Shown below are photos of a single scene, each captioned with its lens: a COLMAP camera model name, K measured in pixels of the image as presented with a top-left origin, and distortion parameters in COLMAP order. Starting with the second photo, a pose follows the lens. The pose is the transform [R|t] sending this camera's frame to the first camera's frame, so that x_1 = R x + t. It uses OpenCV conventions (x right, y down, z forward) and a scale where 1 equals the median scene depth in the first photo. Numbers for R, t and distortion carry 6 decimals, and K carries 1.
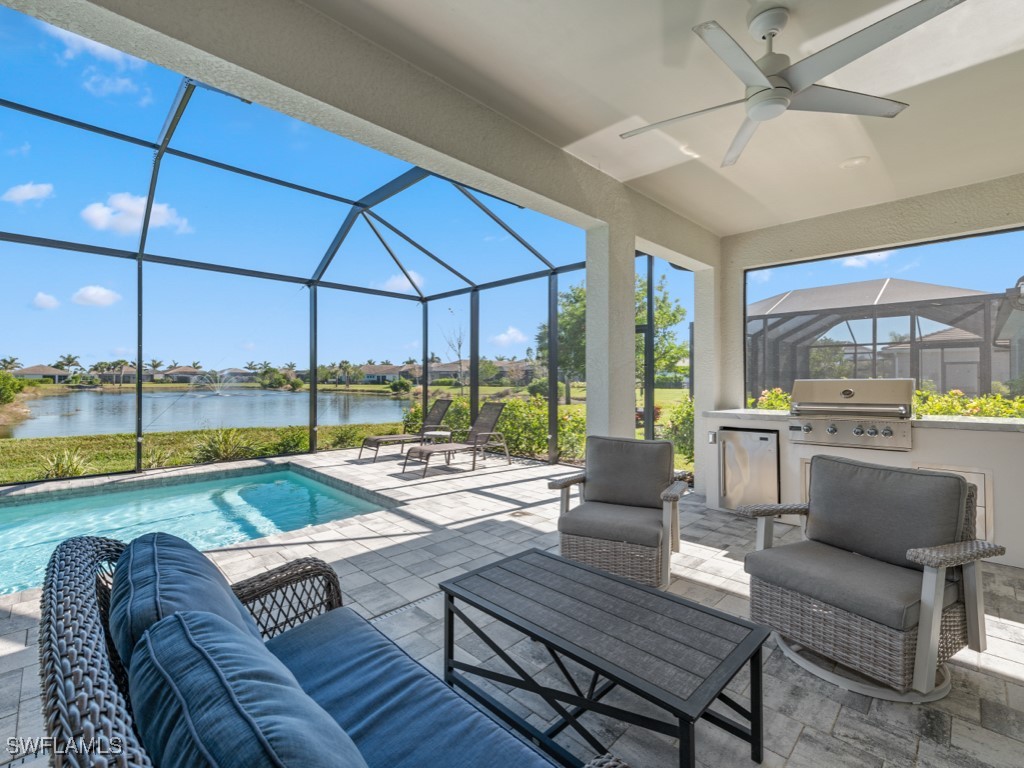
lens RADIAL K [[456.4, 0, 503.2], [0, 456.4, 378.3], [0, 0, 1]] dist [0.013870, -0.000321]
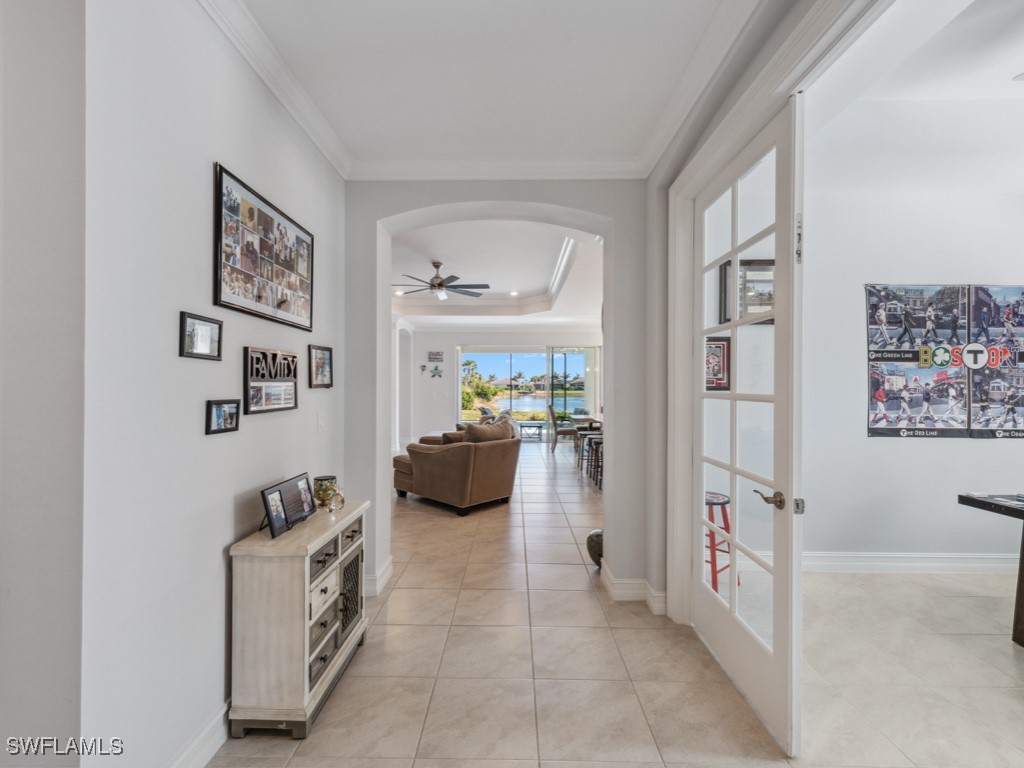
lens RADIAL K [[447.9, 0, 507.8], [0, 447.9, 385.9], [0, 0, 1]] dist [0.010242, -0.001431]
pose [[0.706502, -0.002427, -0.707707, 0.113941], [0.002450, 0.999997, -0.000984, -0.003002], [0.707707, -0.001039, 0.706506, -0.098483]]
